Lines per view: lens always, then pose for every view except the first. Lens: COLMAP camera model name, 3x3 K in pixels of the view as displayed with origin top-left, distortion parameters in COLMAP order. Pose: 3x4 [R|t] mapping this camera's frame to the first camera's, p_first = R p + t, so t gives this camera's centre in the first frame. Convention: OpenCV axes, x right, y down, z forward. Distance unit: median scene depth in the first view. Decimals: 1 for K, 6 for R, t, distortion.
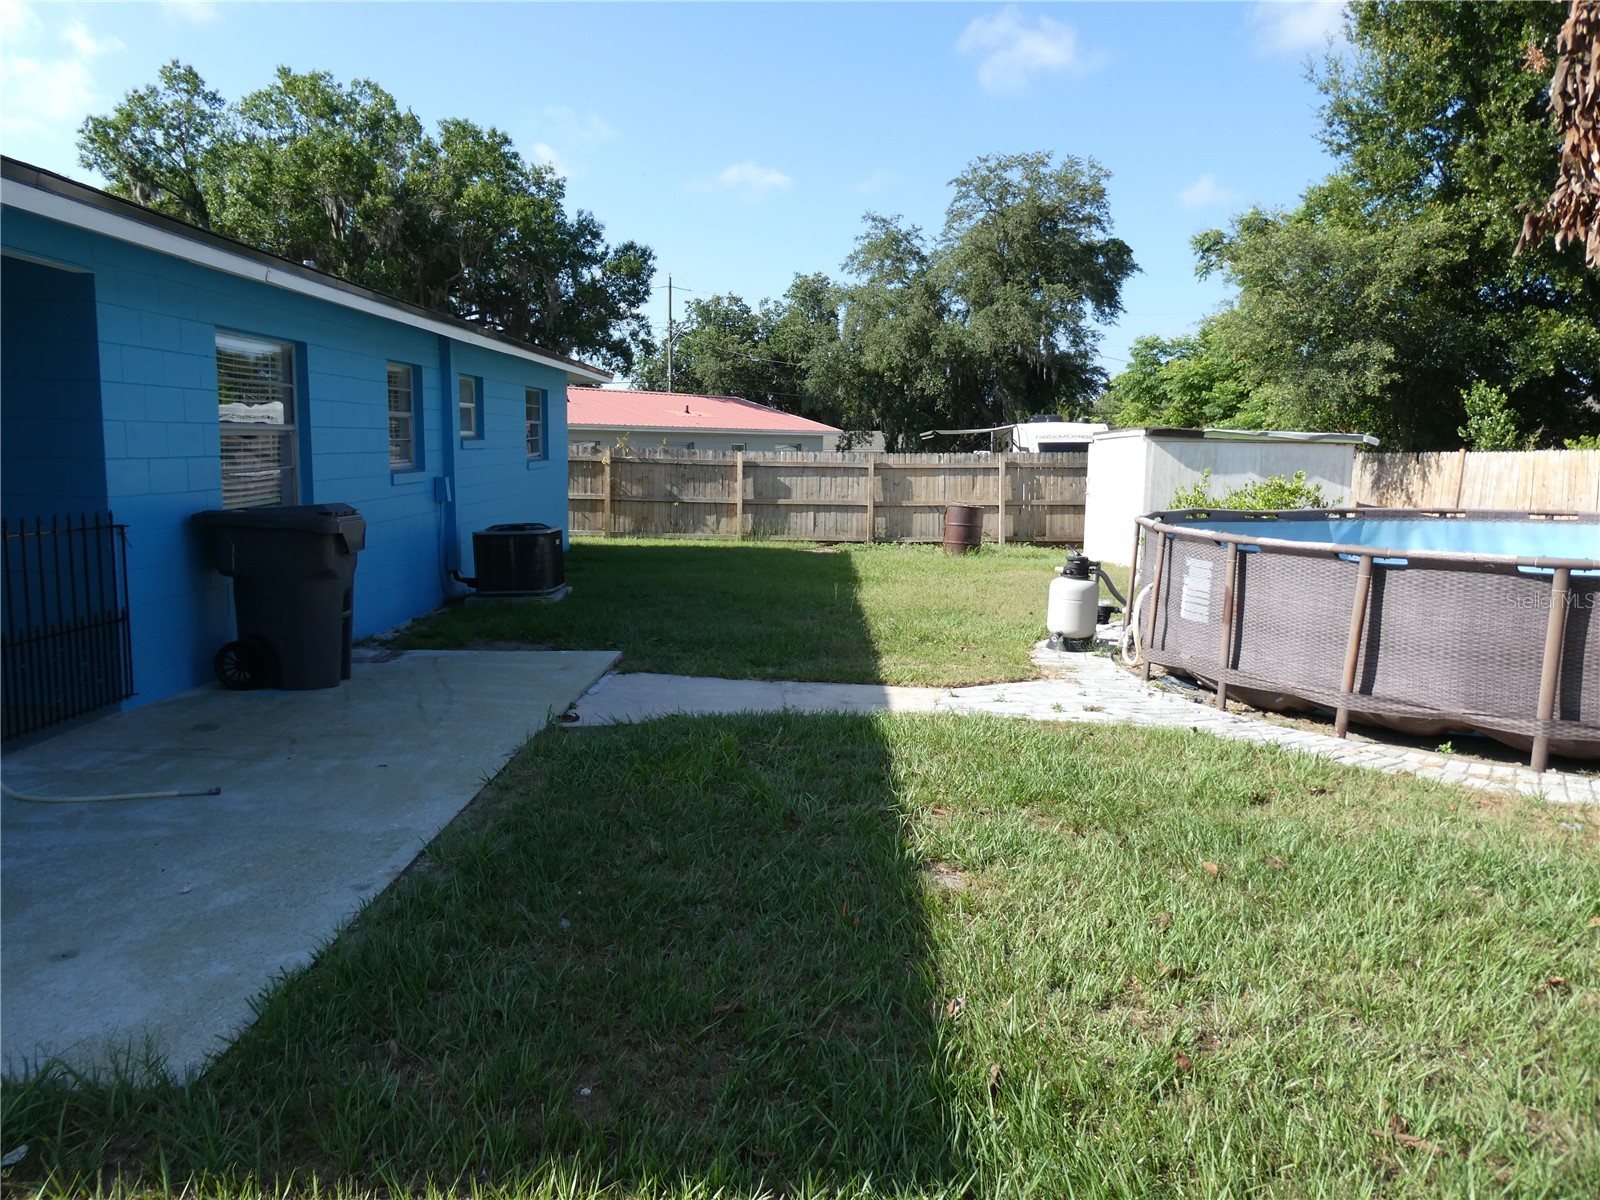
lens RADIAL K [[1126.5, 0, 801.0], [0, 1126.5, 604.1], [0, 0, 1]] dist [-0.017383, 0.012517]
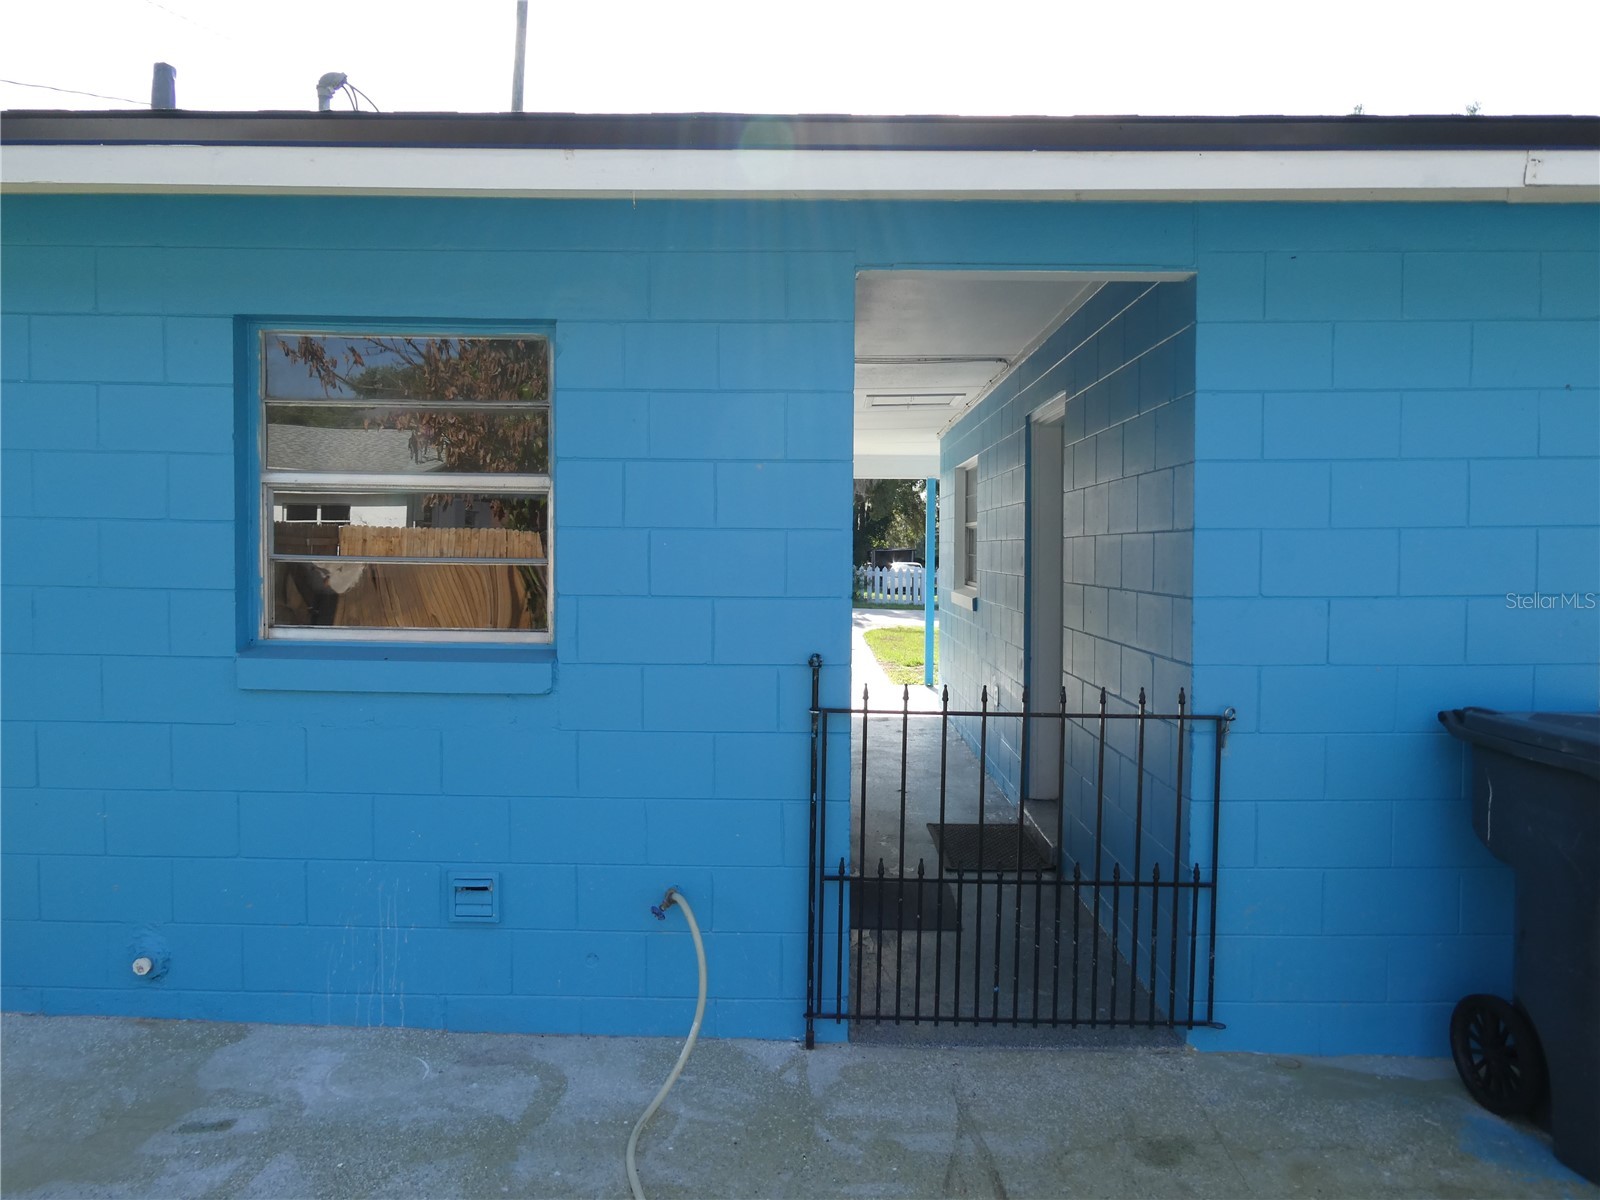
lens RADIAL K [[1126.5, 0, 802.0], [0, 1126.5, 600.1], [0, 0, 1]] dist [-0.017383, 0.012517]
pose [[-0.012869, 0.023170, -0.999649, -0.021668], [-0.153736, 0.987799, 0.024874, -0.043055], [0.988028, 0.154002, -0.009150, 0.314281]]
